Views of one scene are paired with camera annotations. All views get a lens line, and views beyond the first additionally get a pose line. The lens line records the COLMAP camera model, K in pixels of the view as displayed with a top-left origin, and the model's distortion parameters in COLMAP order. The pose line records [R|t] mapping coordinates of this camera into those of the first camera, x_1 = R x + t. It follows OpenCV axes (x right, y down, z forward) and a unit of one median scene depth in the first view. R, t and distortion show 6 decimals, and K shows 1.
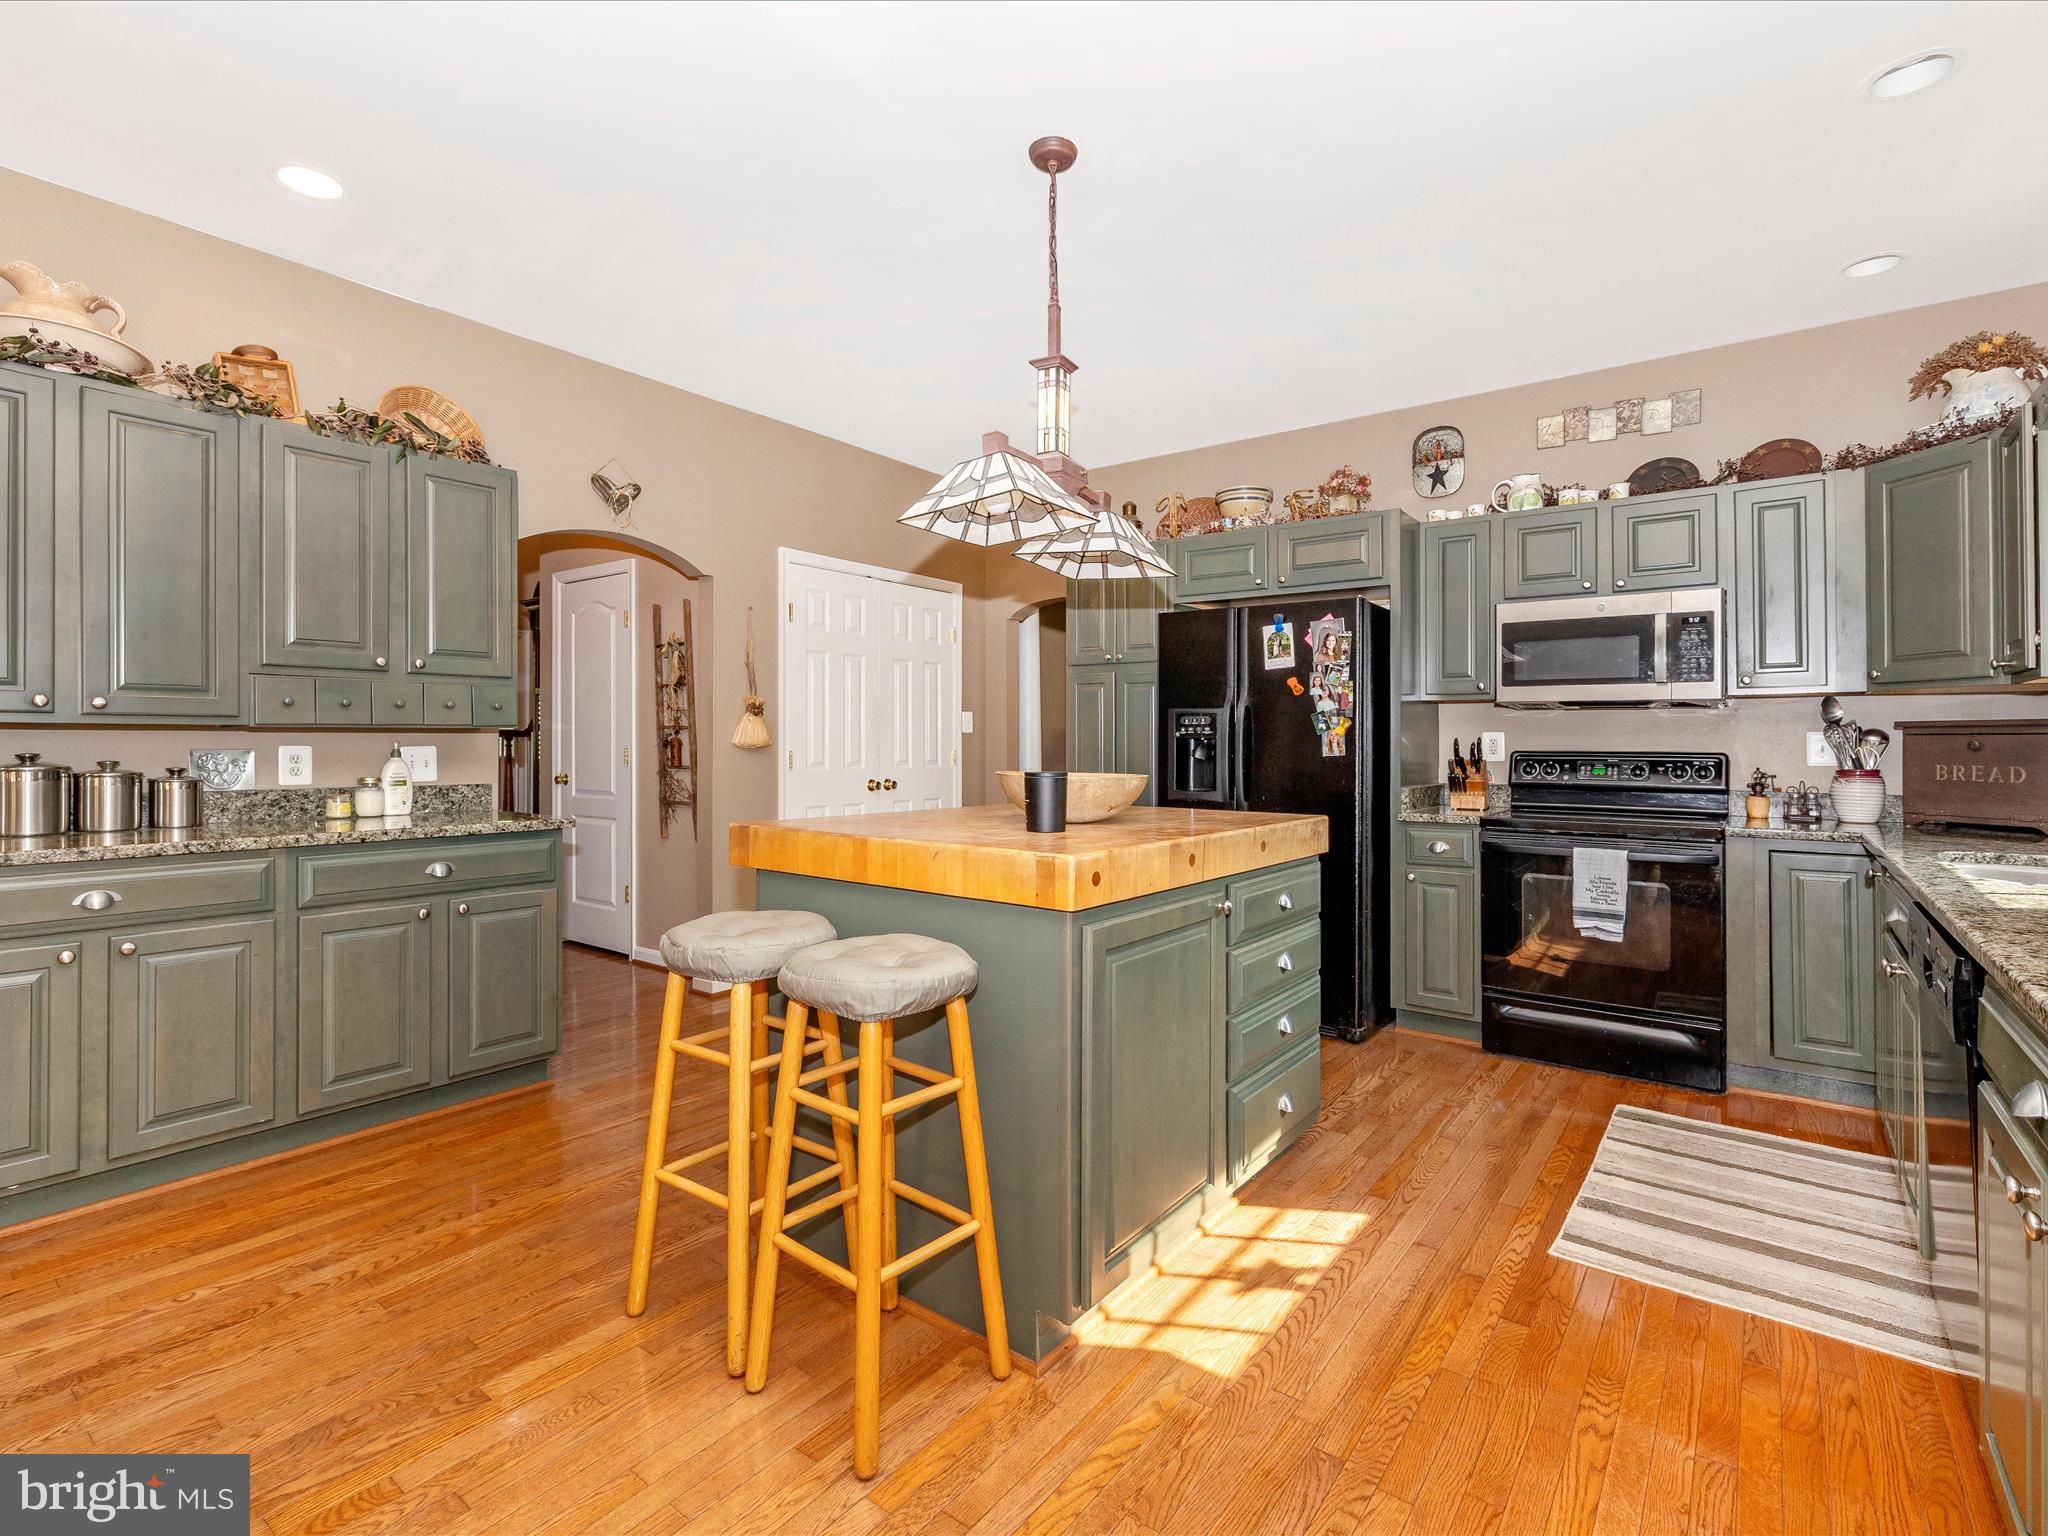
lens RADIAL K [[975.8, 0, 1020.8], [0, 975.8, 727.5], [0, 0, 1]] dist [-0.003115, -0.000260]
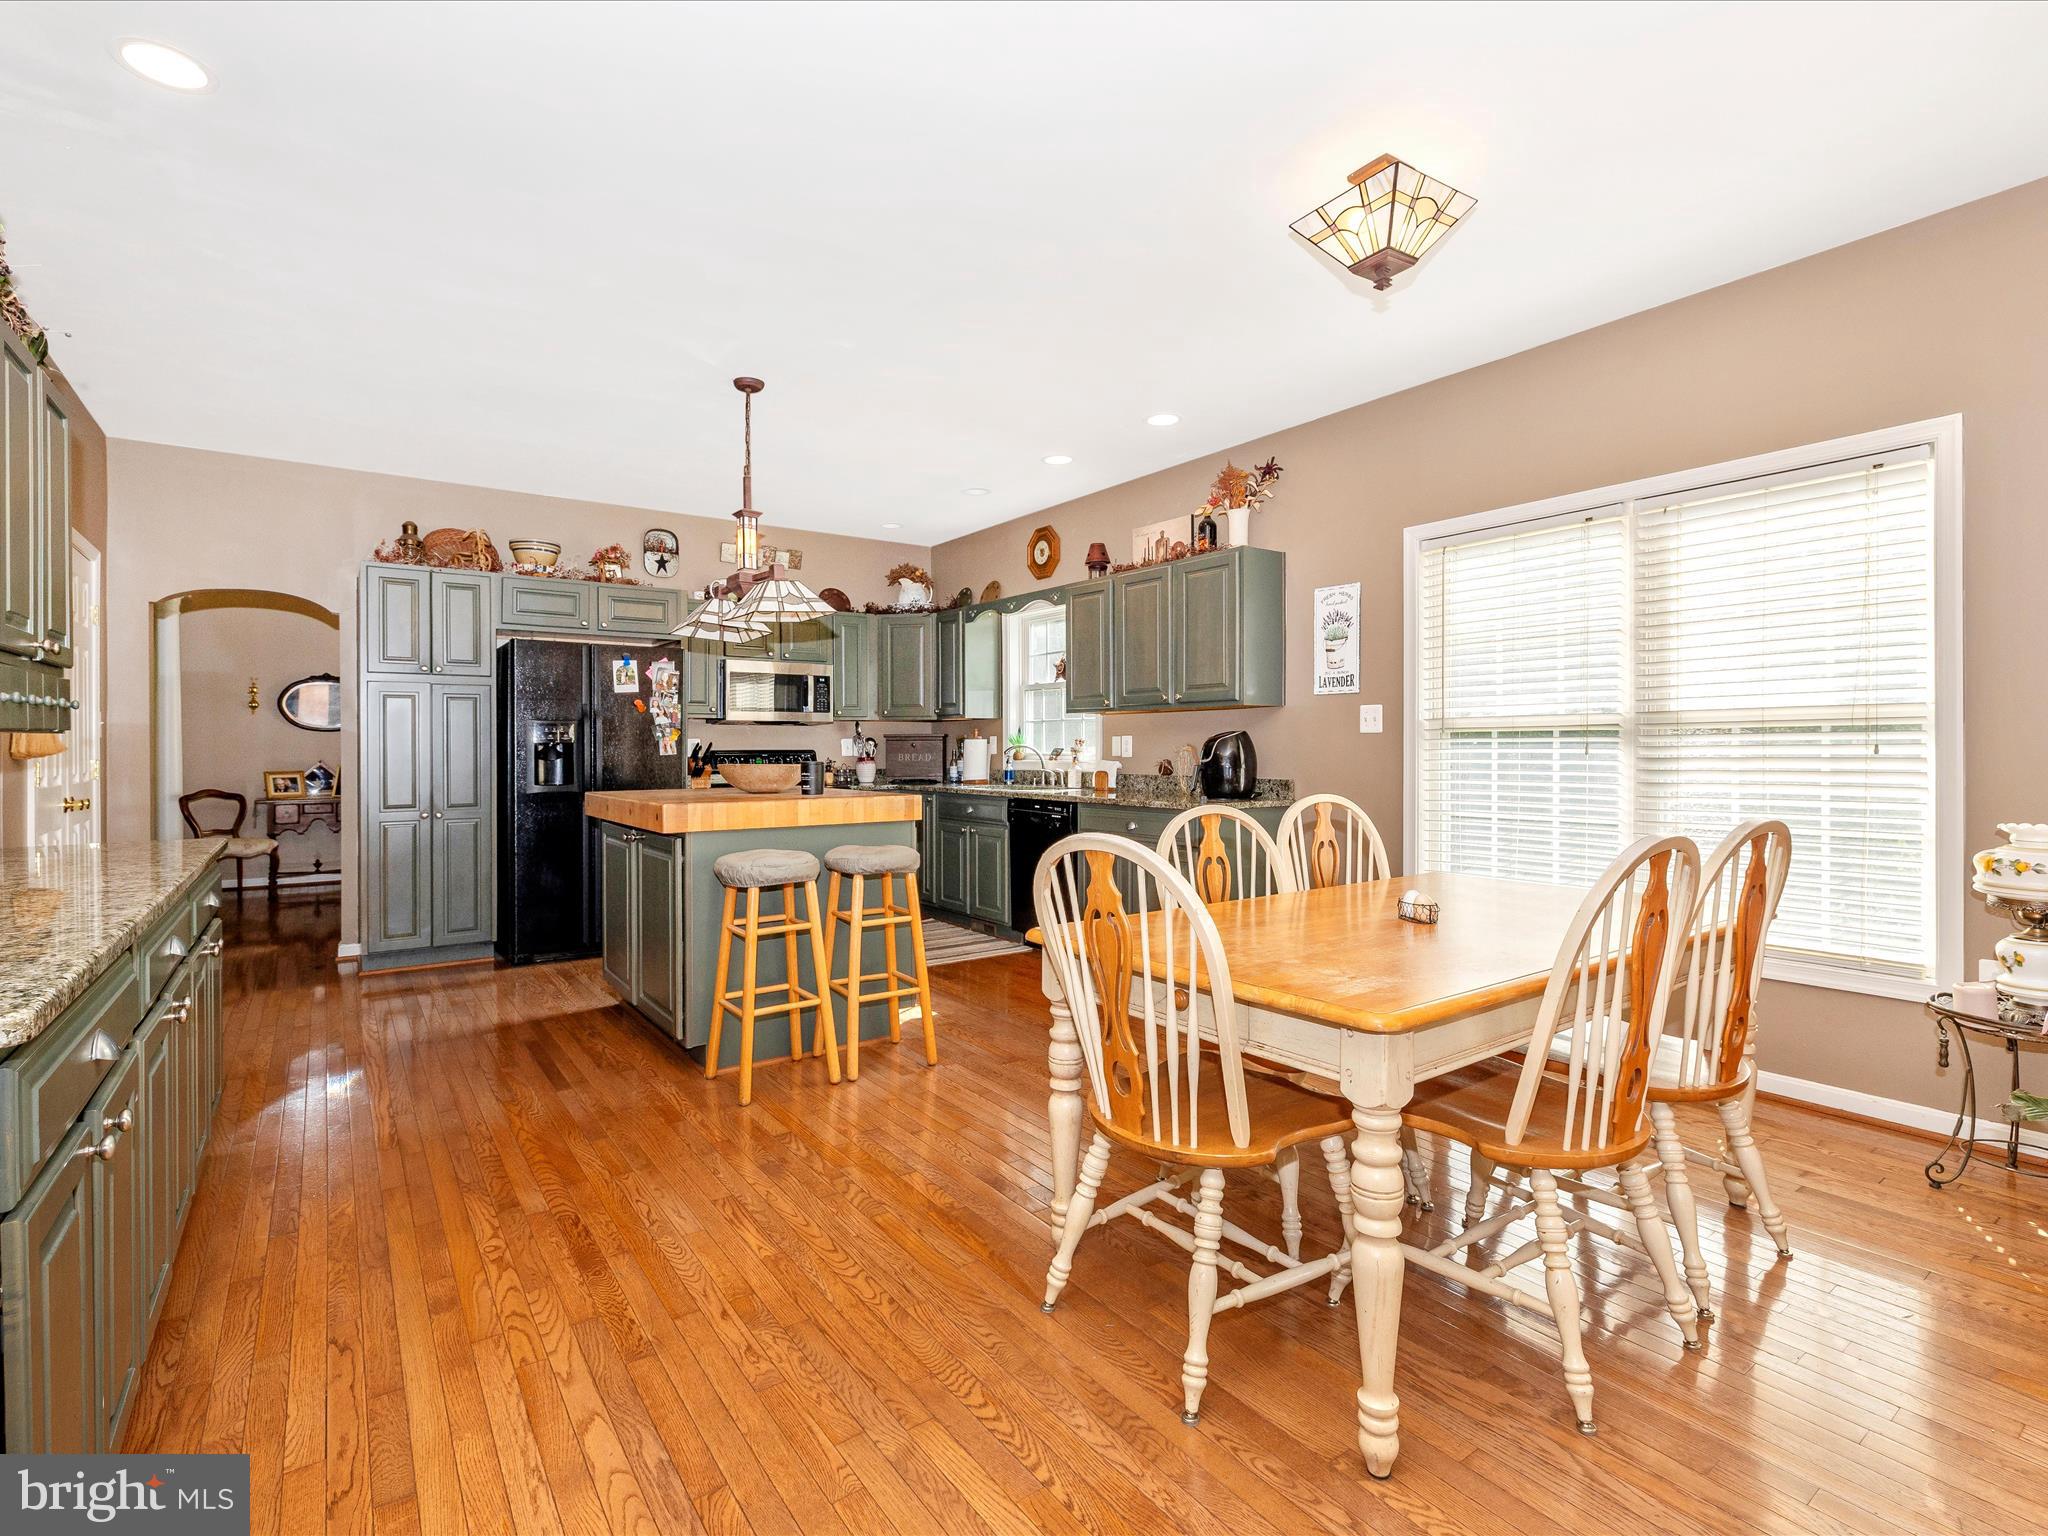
lens RADIAL K [[975.8, 0, 1039.5], [0, 975.8, 738.3], [0, 0, 1]] dist [-0.003115, -0.000260]
pose [[0.283784, 0.000477, 0.958888, -0.977512], [-0.009017, 0.999957, 0.002172, -0.004009], [-0.958846, -0.009263, 0.283776, 0.047364]]
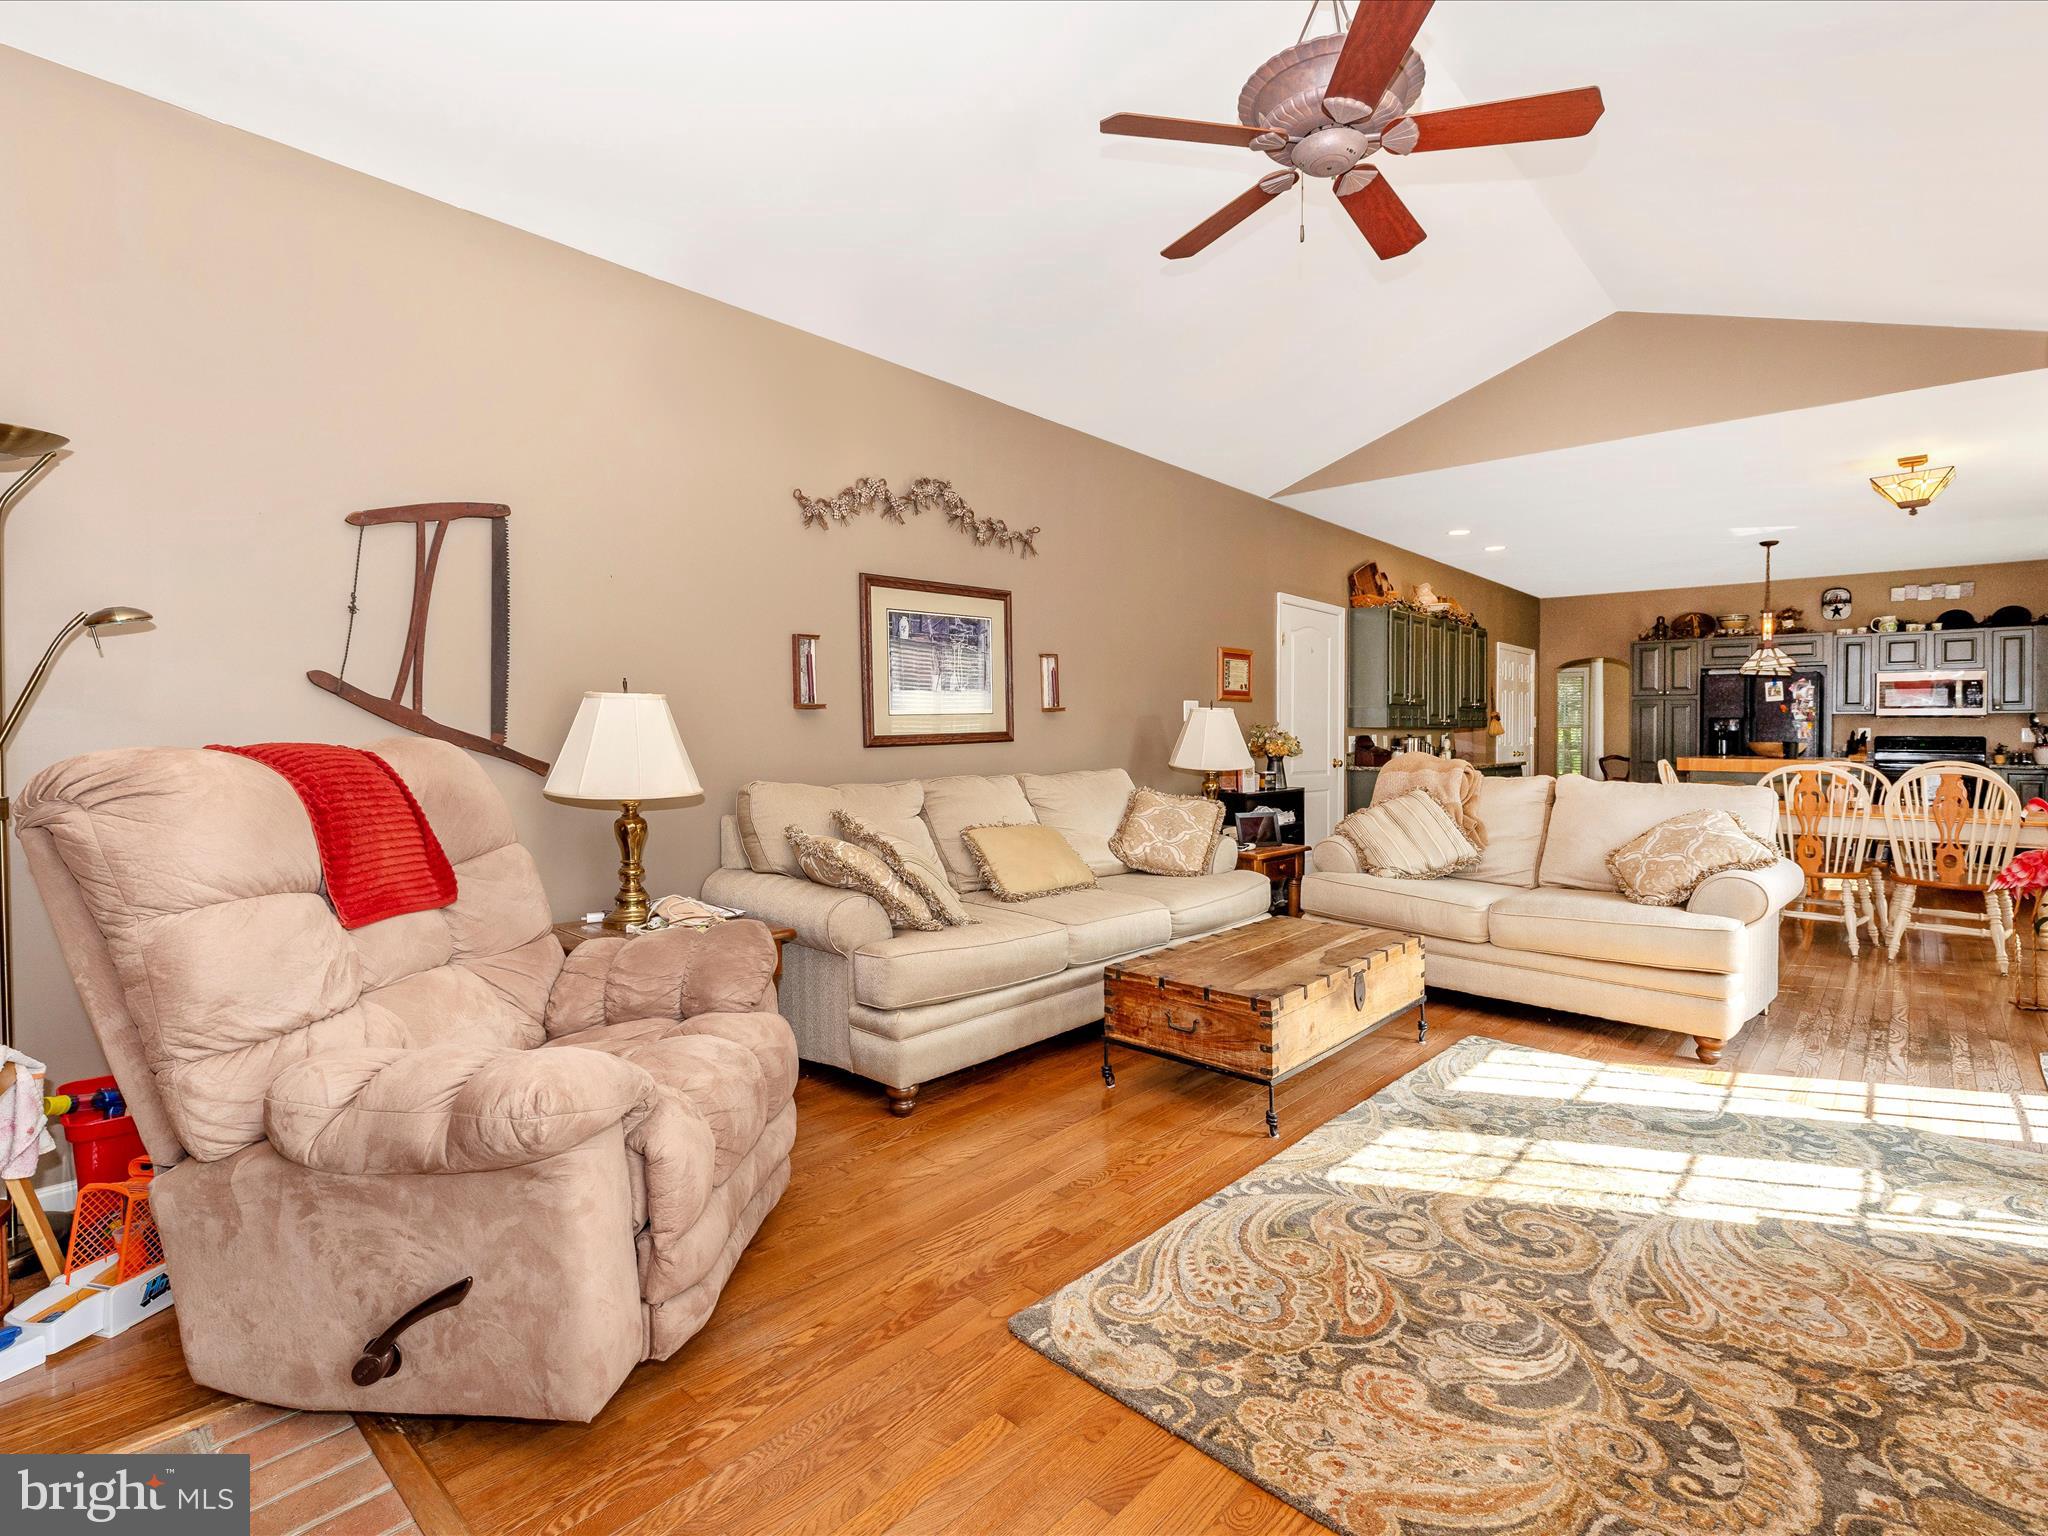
lens RADIAL K [[975.8, 0, 1016.3], [0, 975.8, 737.7], [0, 0, 1]] dist [-0.003115, -0.000260]
pose [[0.995907, -0.001844, -0.090366, -1.452359], [0.003835, 0.999754, 0.021860, -0.033782], [0.090303, -0.022117, 0.995669, -1.621042]]
